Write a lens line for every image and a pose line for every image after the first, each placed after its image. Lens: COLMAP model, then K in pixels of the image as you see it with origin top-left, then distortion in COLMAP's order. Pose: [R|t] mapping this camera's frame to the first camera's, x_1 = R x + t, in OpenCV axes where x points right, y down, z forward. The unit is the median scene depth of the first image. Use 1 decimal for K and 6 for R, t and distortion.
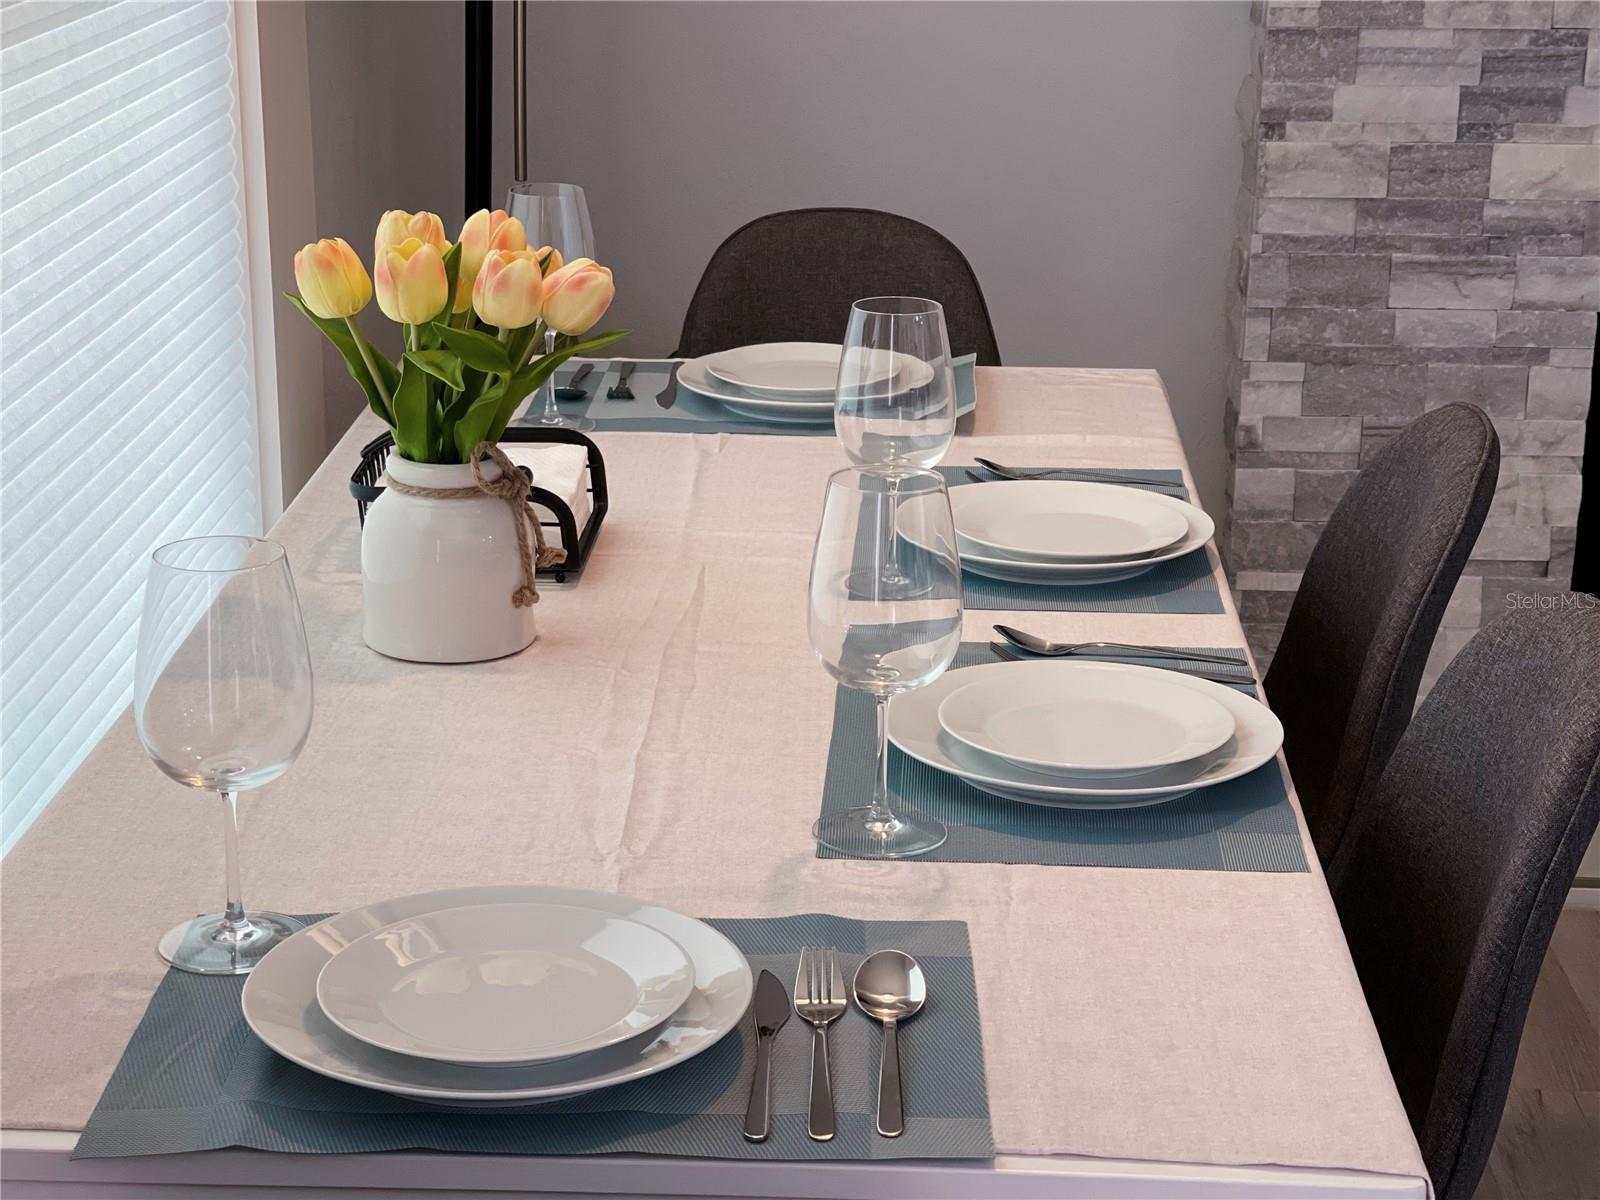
lens RADIAL K [[2985.7, 0, 800.0], [0, 2985.7, 600.0], [0, 0, 1]] dist [0.198113, -0.223681]
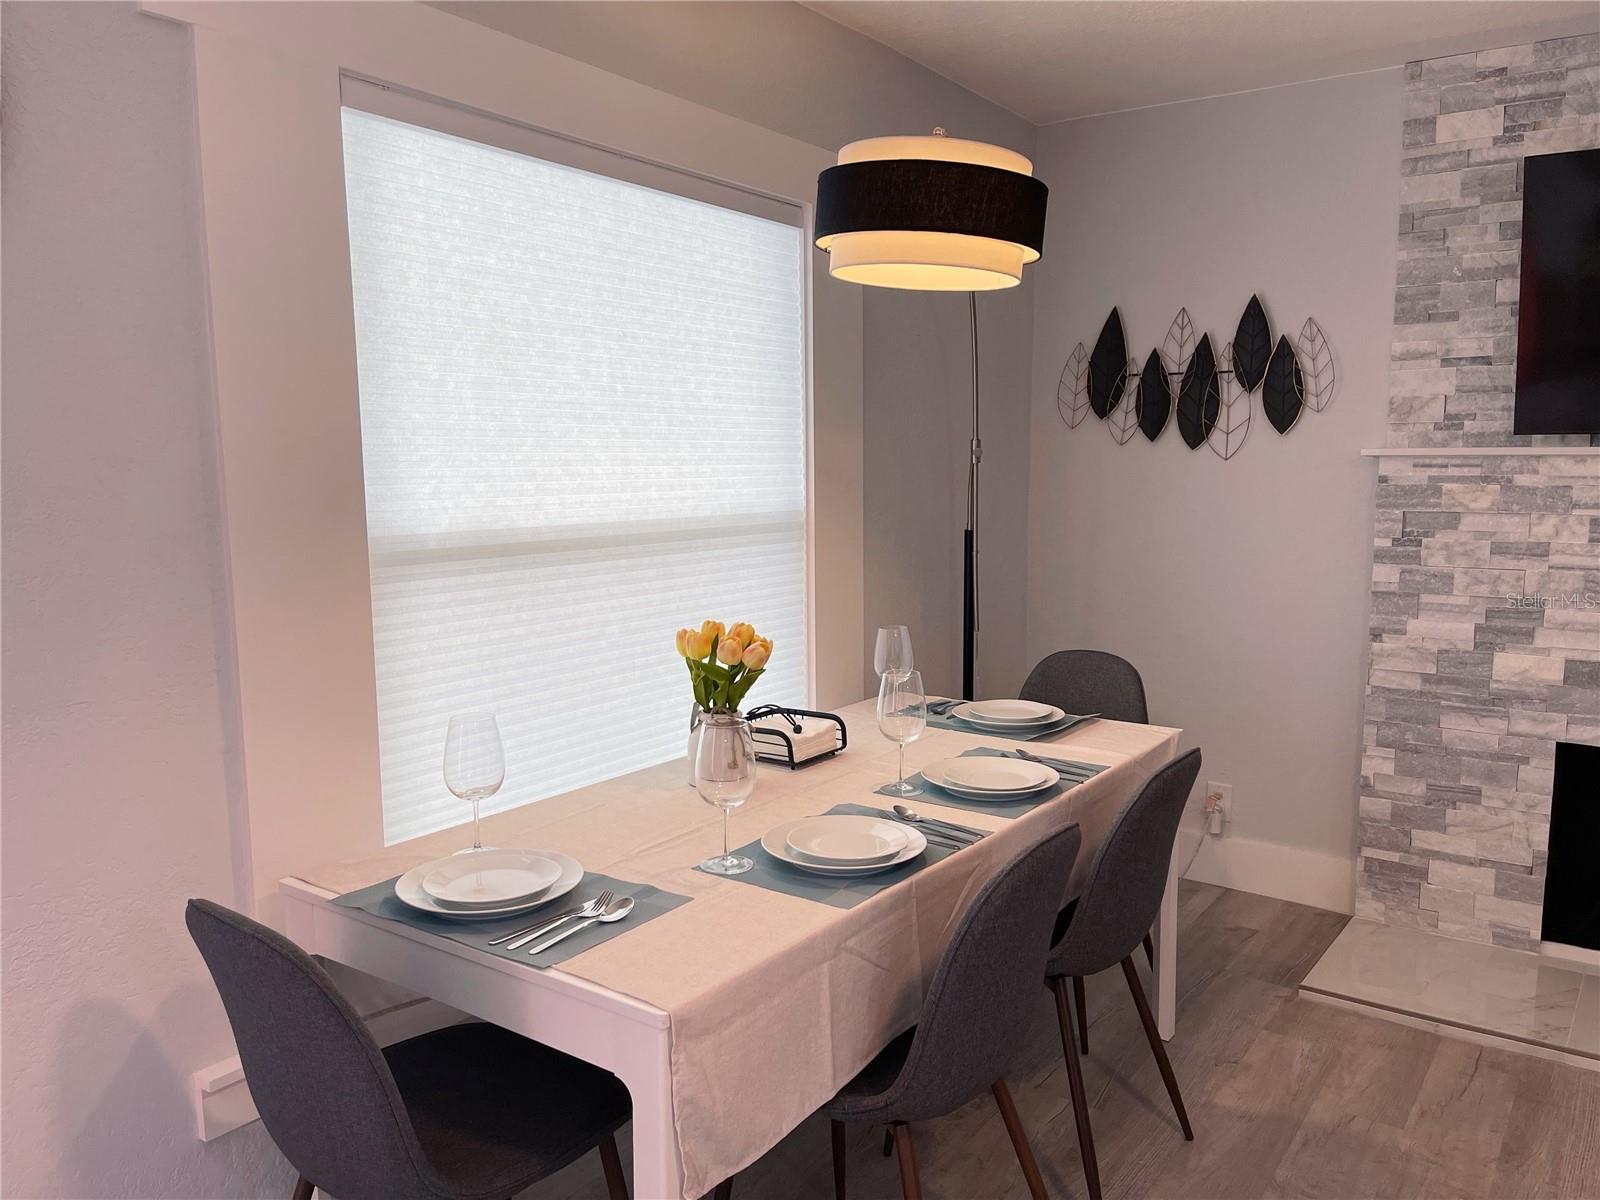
lens RADIAL K [[1204.8, 0, 800.0], [0, 1204.8, 600.0], [0, 0, 1]] dist [0.092094, -0.124168]
pose [[0.832836, 0.049793, -0.551275, 0.290964], [-0.147312, 0.979966, -0.134037, -0.006415], [0.533557, 0.192841, 0.823486, 0.067528]]
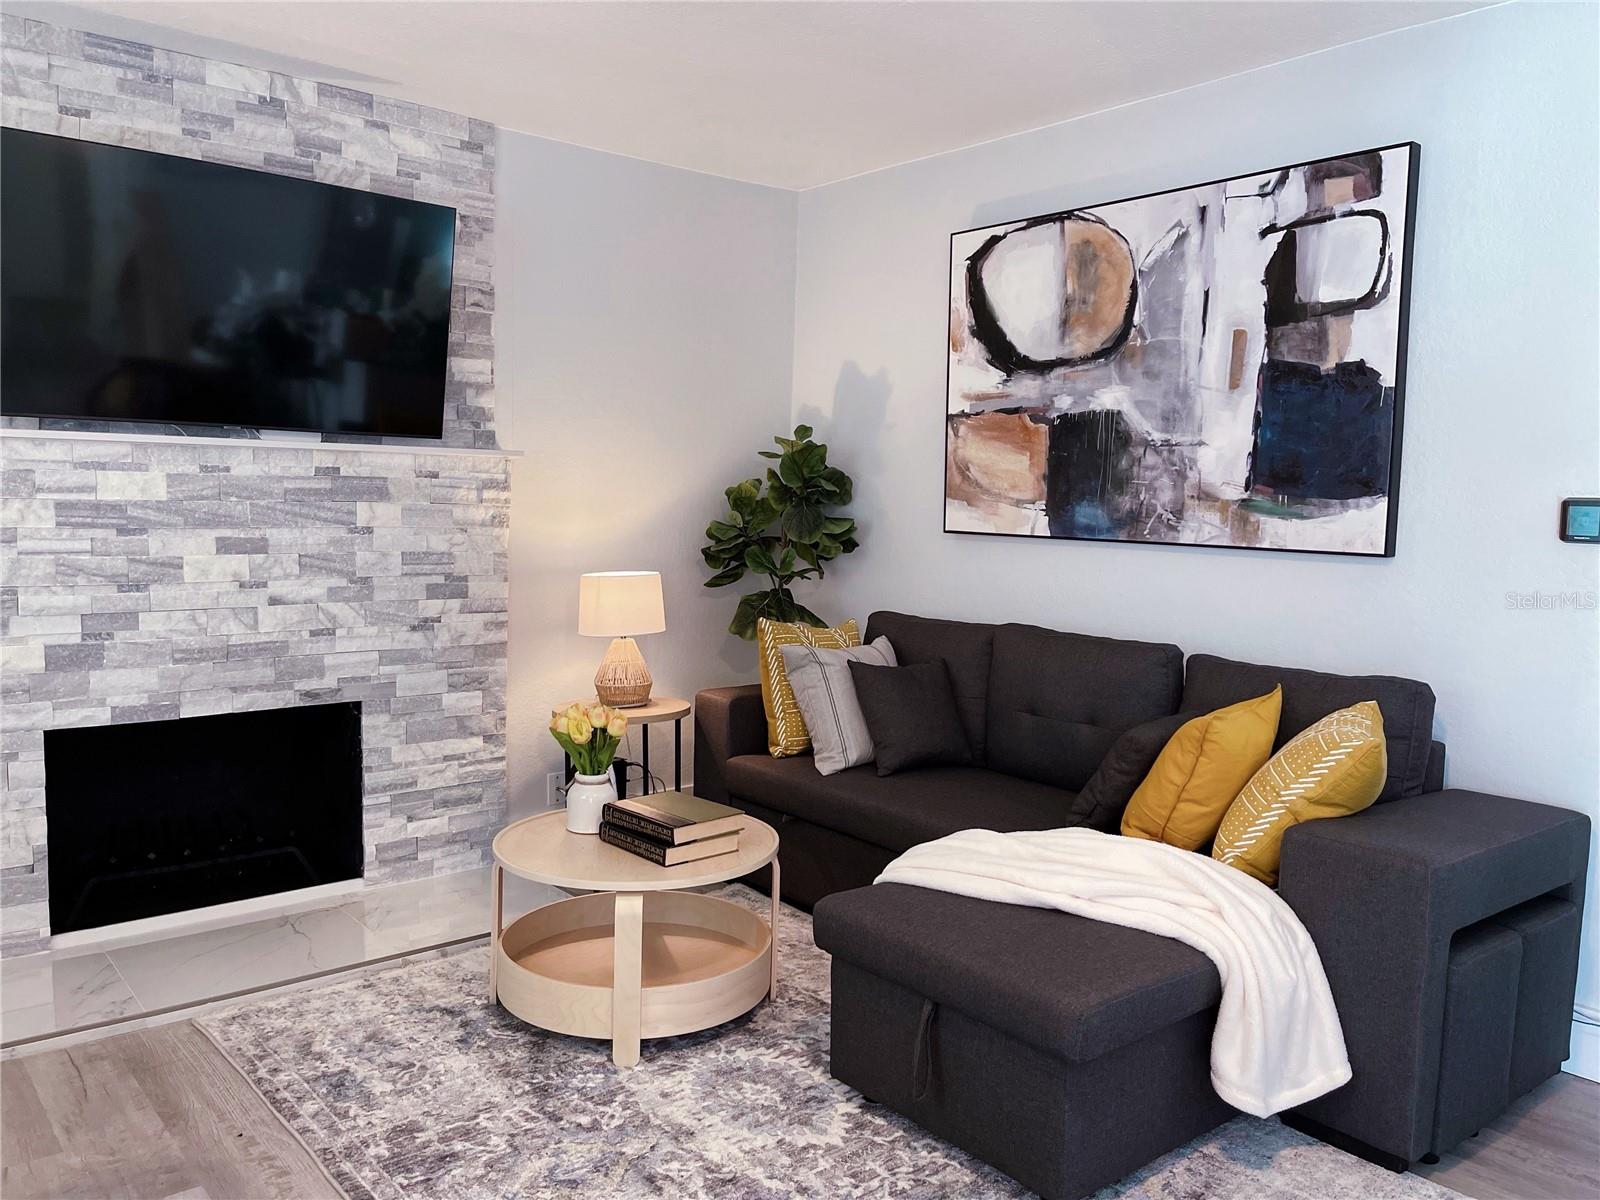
lens RADIAL K [[1204.8, 0, 800.0], [0, 1204.8, 600.0], [0, 0, 1]] dist [0.092094, -0.124168]
pose [[0.741780, -0.052193, 0.668609, 0.104341], [0.186731, 0.973616, -0.131165, 0.016449], [-0.644122, 0.222146, 0.731955, 0.101679]]
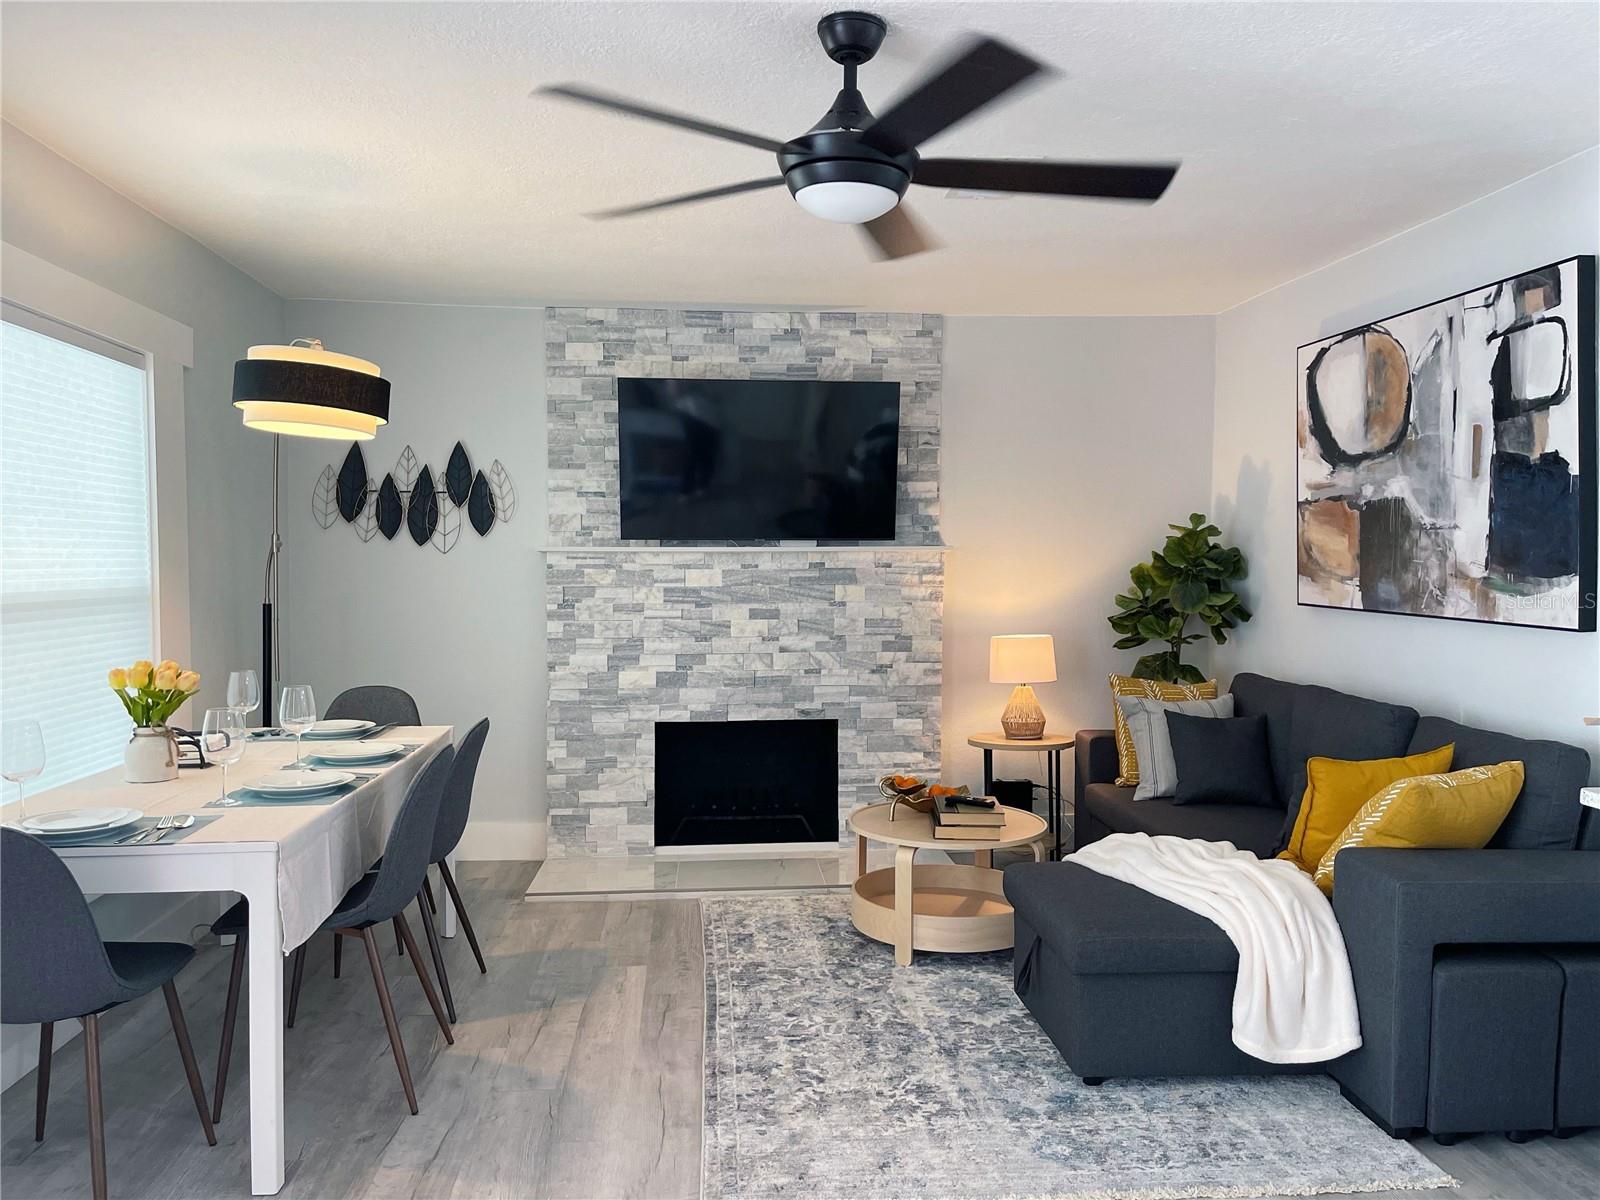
lens RADIAL K [[1204.8, 0, 800.0], [0, 1204.8, 600.0], [0, 0, 1]] dist [0.092094, -0.124168]
pose [[0.992711, -0.016846, 0.119337, 0.268235], [0.047322, 0.965145, -0.257402, 0.122512], [-0.110841, 0.261173, 0.958907, -0.308491]]
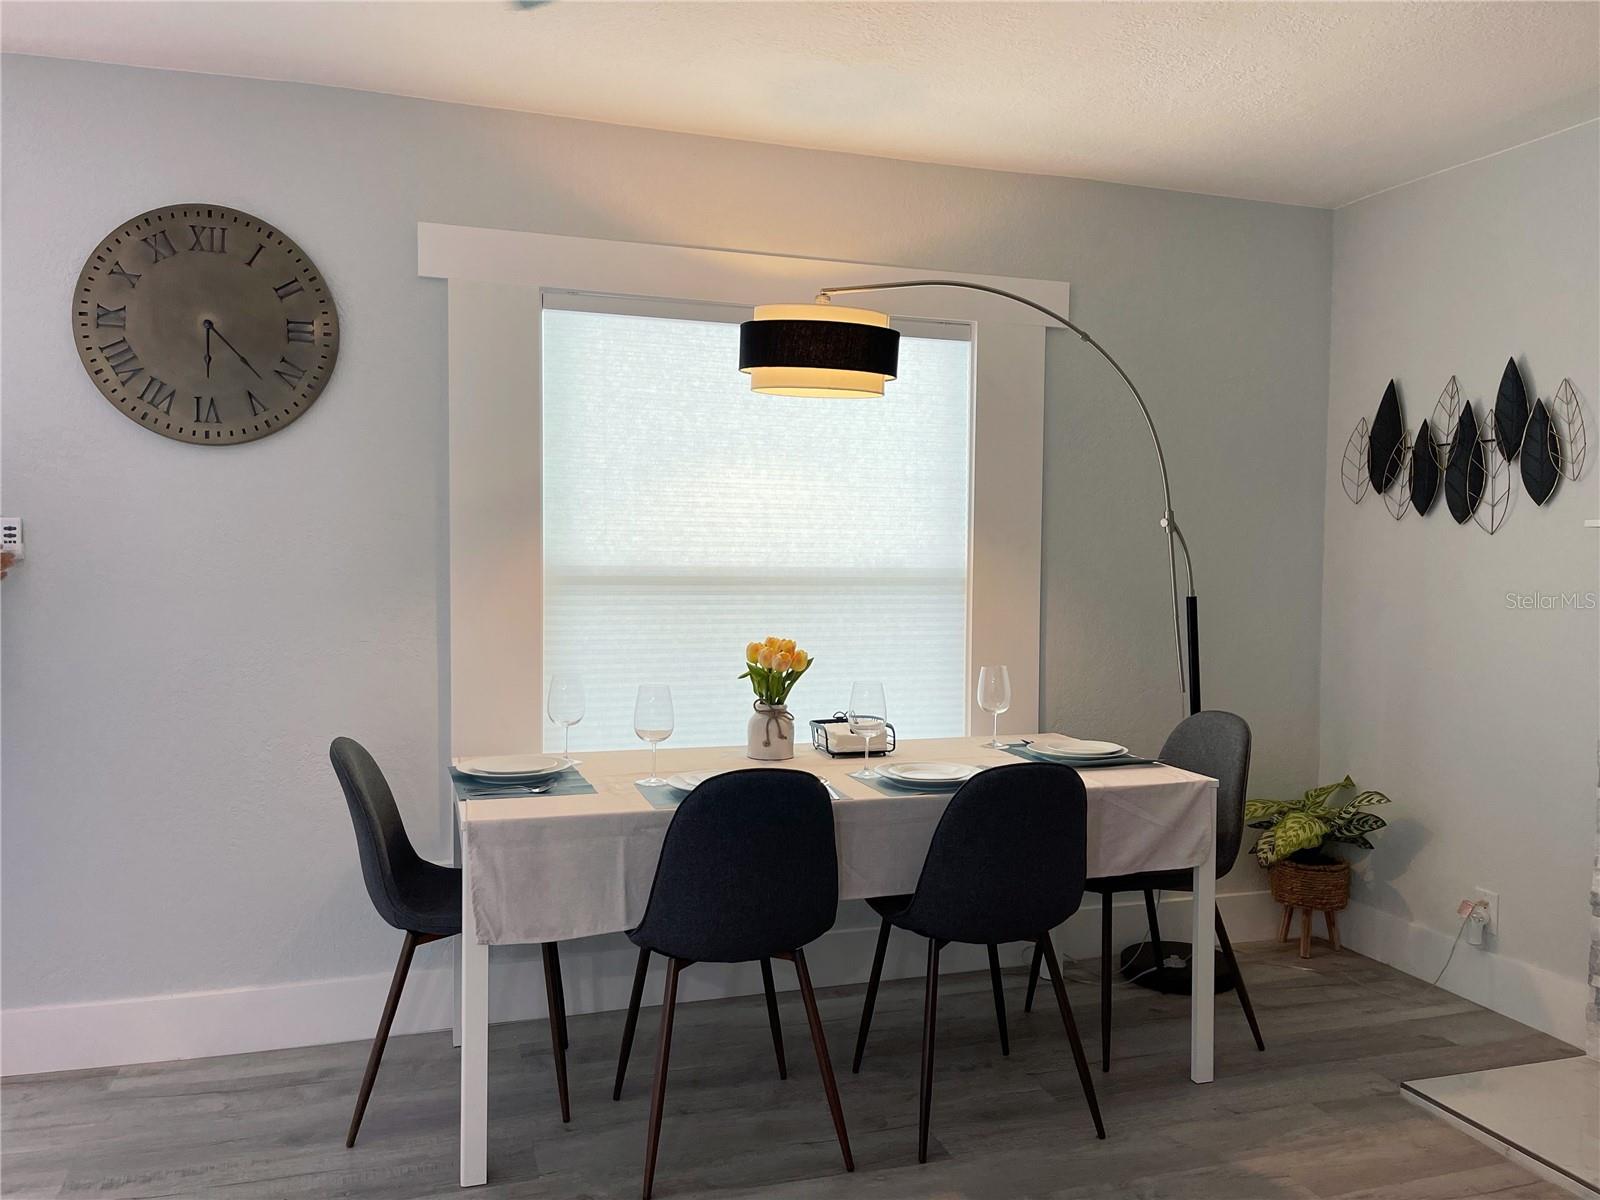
lens RADIAL K [[1204.8, 0, 800.0], [0, 1204.8, 600.0], [0, 0, 1]] dist [0.092094, -0.124168]
pose [[0.347915, 0.024681, -0.937201, 0.691149], [-0.279563, 0.956906, -0.078582, -0.035338], [0.894874, 0.289346, 0.339822, 0.270380]]
